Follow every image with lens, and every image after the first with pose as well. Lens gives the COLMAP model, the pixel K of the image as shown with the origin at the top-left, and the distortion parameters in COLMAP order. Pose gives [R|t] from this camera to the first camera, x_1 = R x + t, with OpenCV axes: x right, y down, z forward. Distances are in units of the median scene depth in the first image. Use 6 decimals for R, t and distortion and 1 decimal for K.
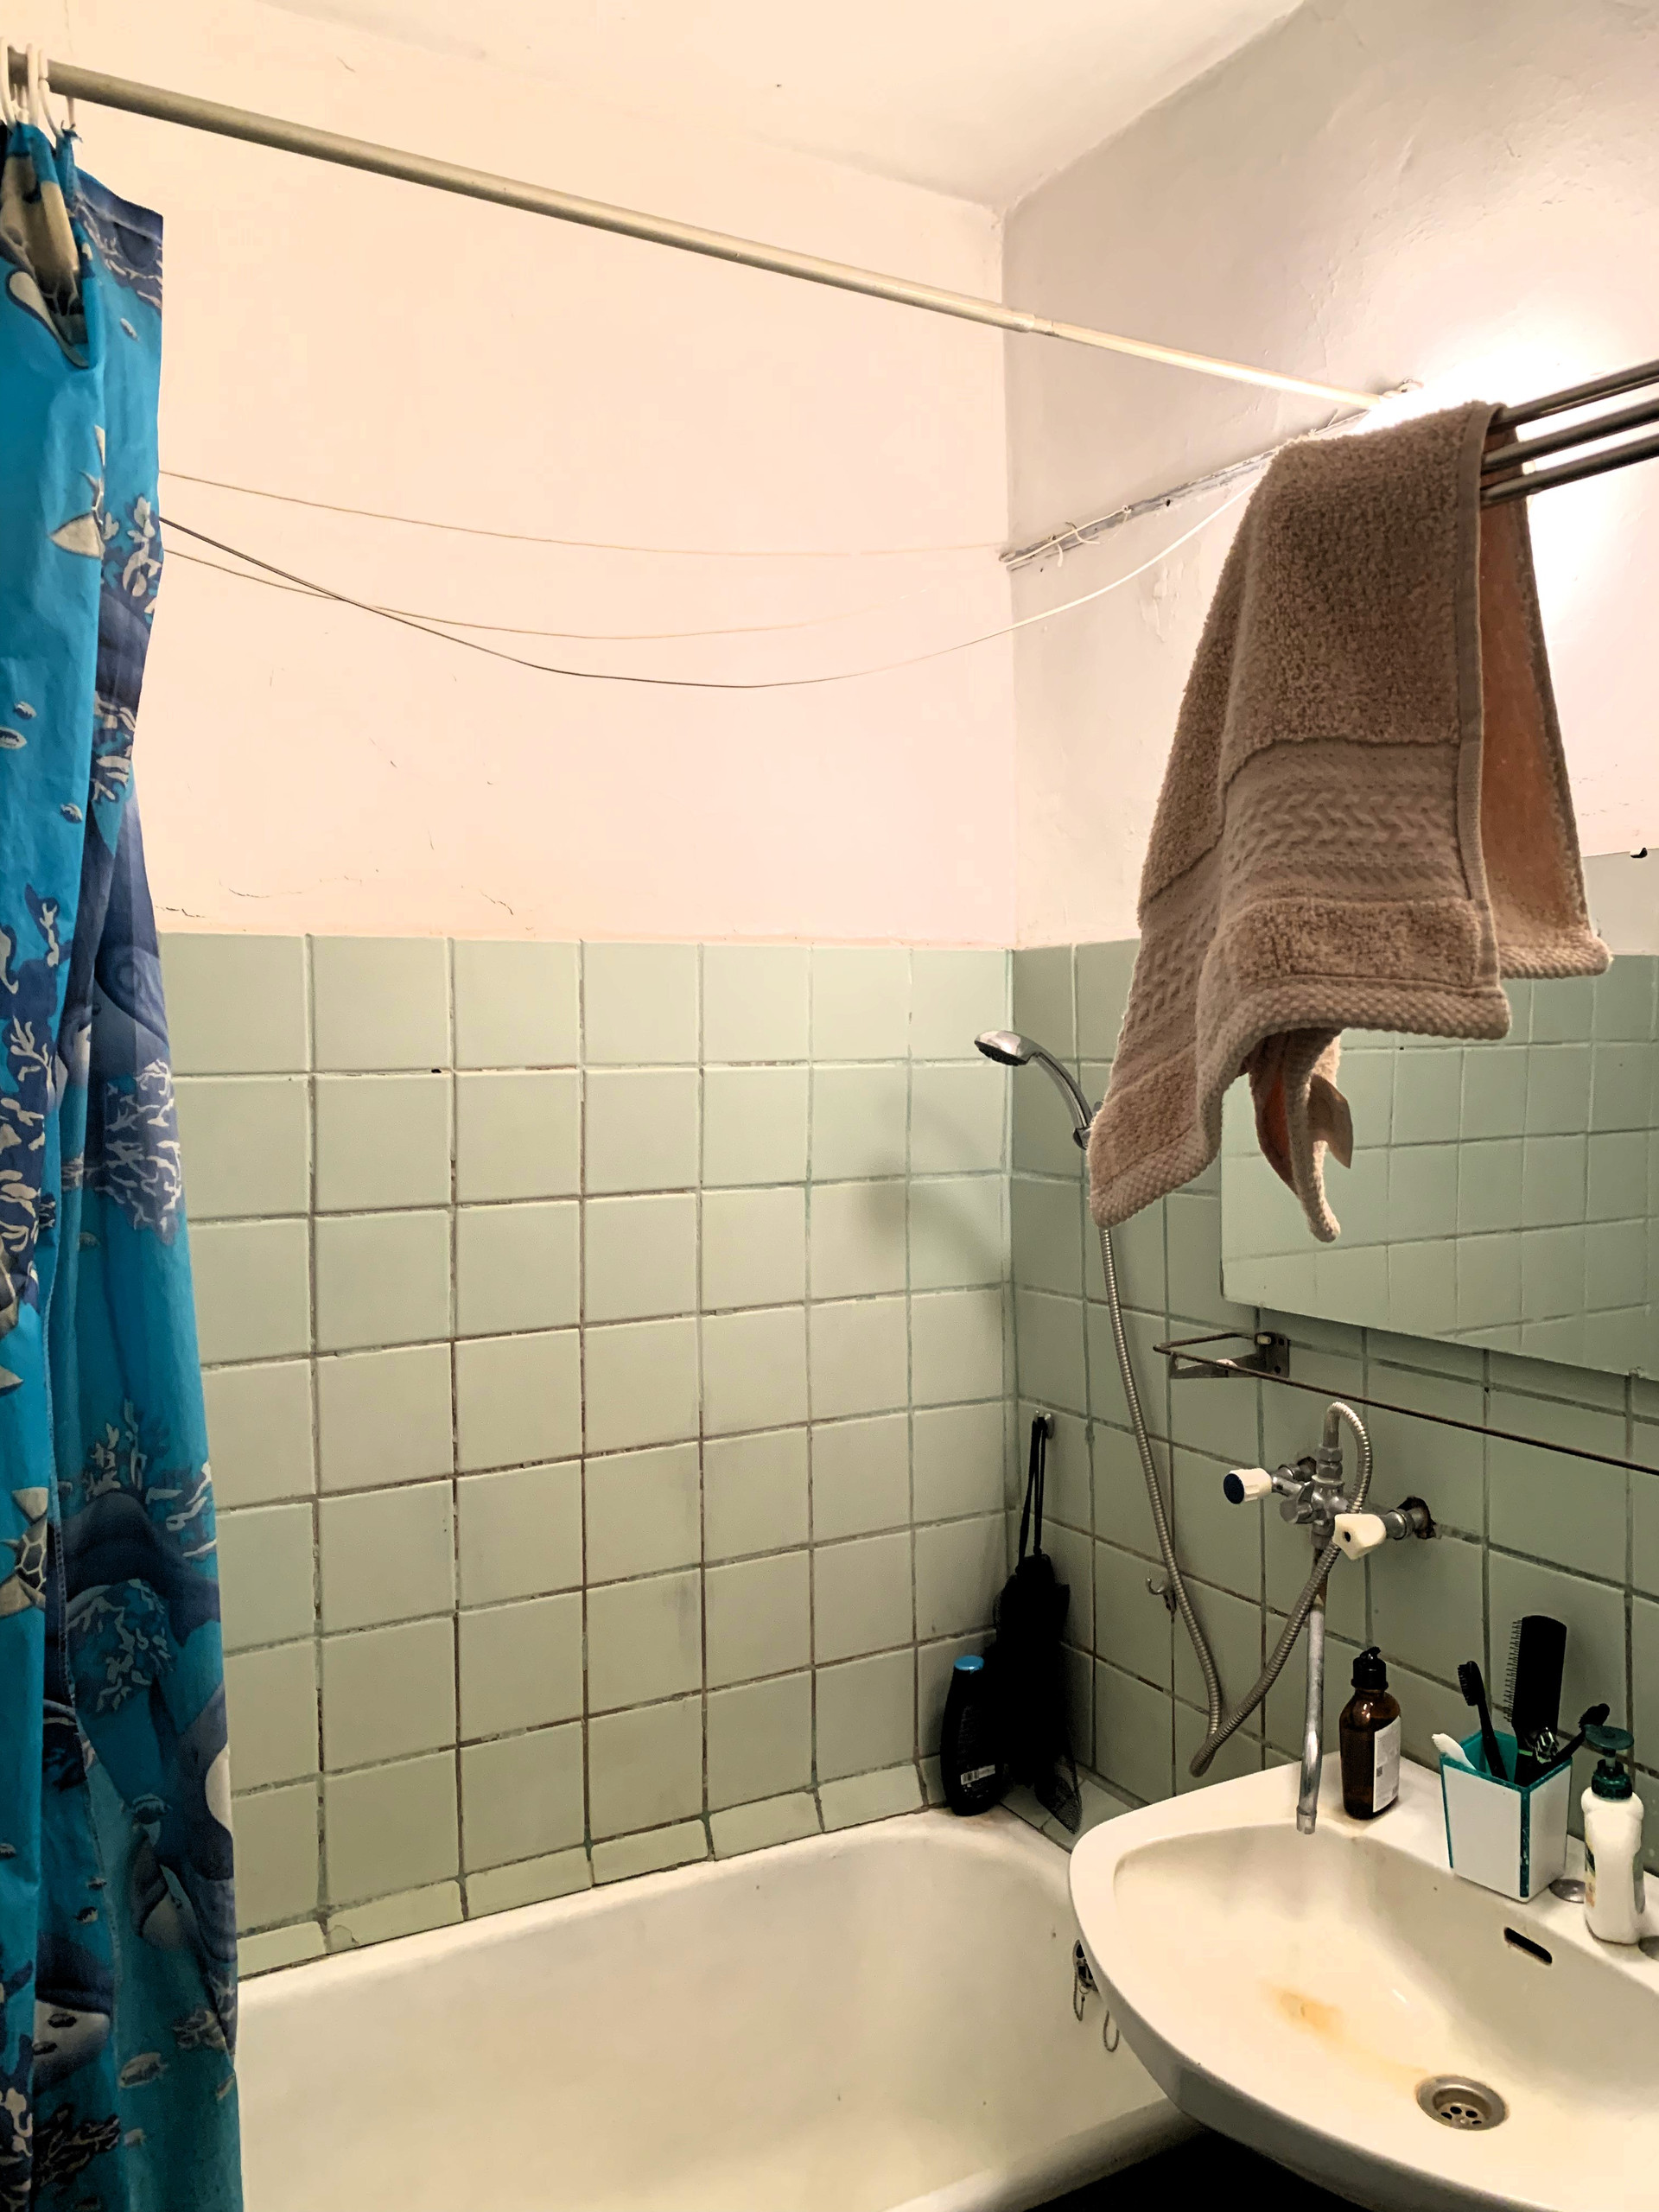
lens RADIAL K [[1678.7, 0, 827.7], [0, 1678.7, 1095.5], [0, 0, 1]] dist [0.035273, -0.038271]
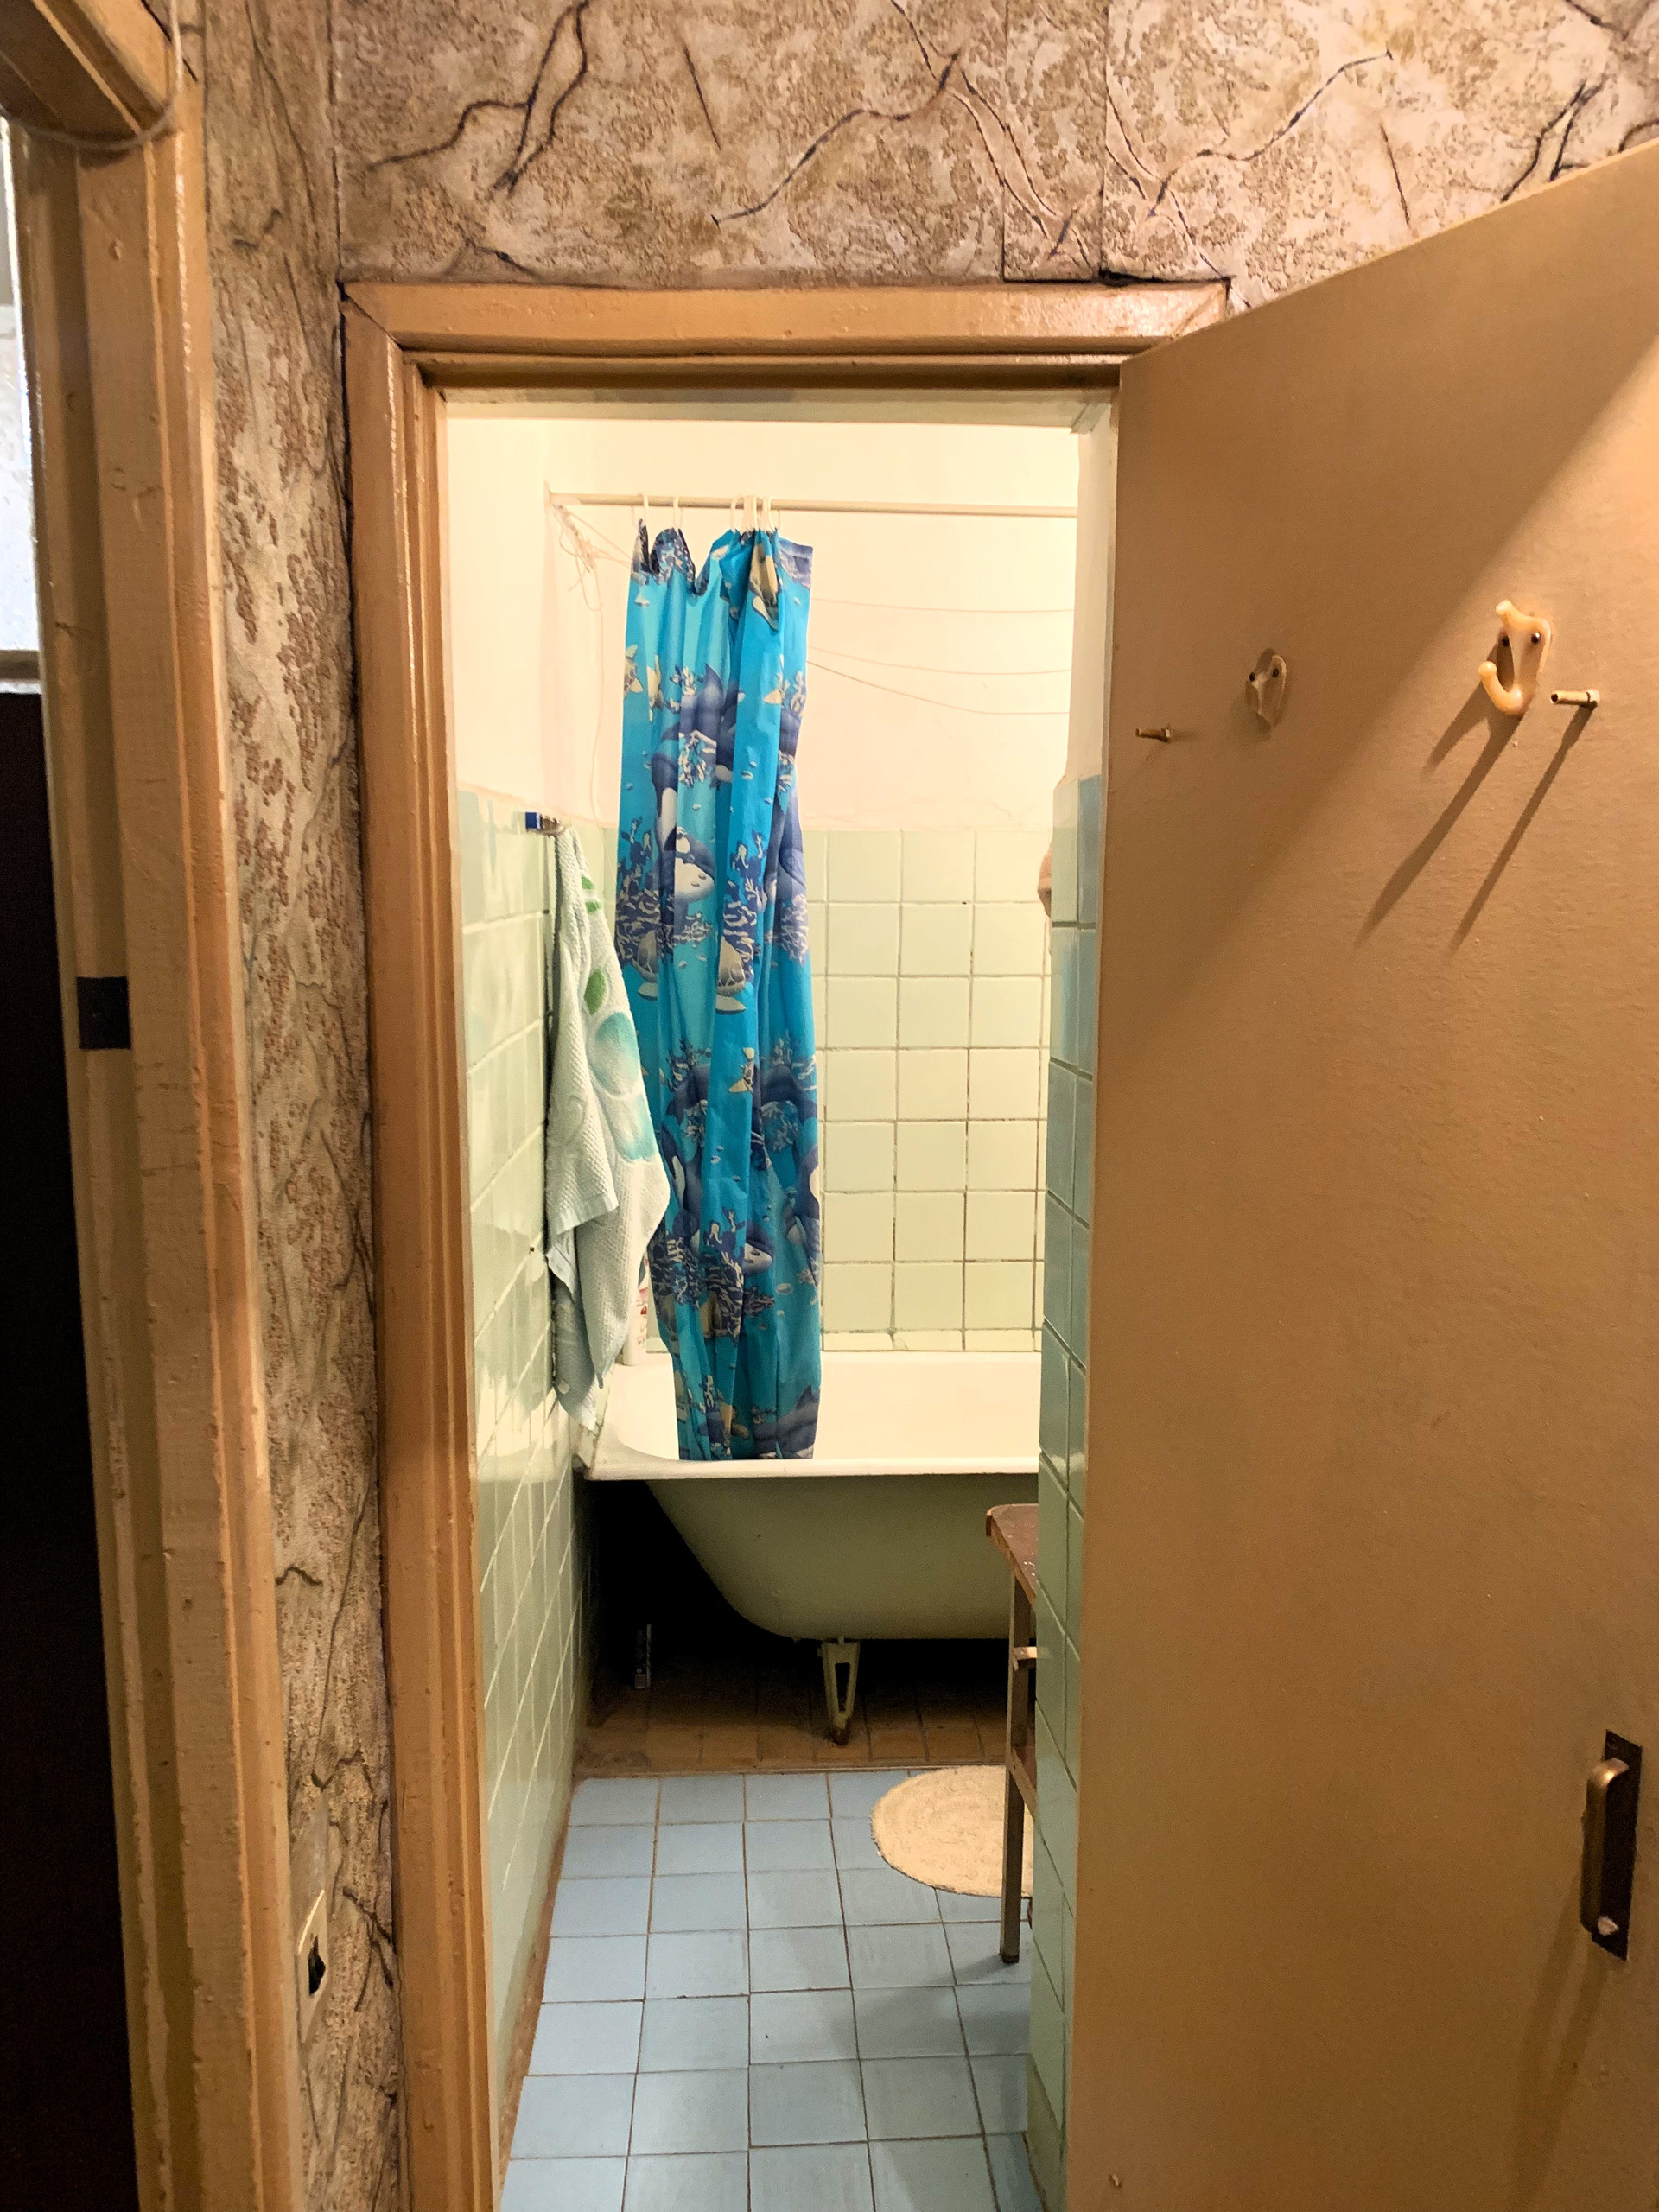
lens RADIAL K [[1678.7, 0, 826.9], [0, 1678.7, 1114.3], [0, 0, 1]] dist [0.035273, -0.038271]
pose [[0.903218, 0.076342, -0.422338, 0.743745], [-0.031266, 0.993142, 0.112656, 0.023107], [0.428042, -0.088548, 0.899410, -1.303476]]
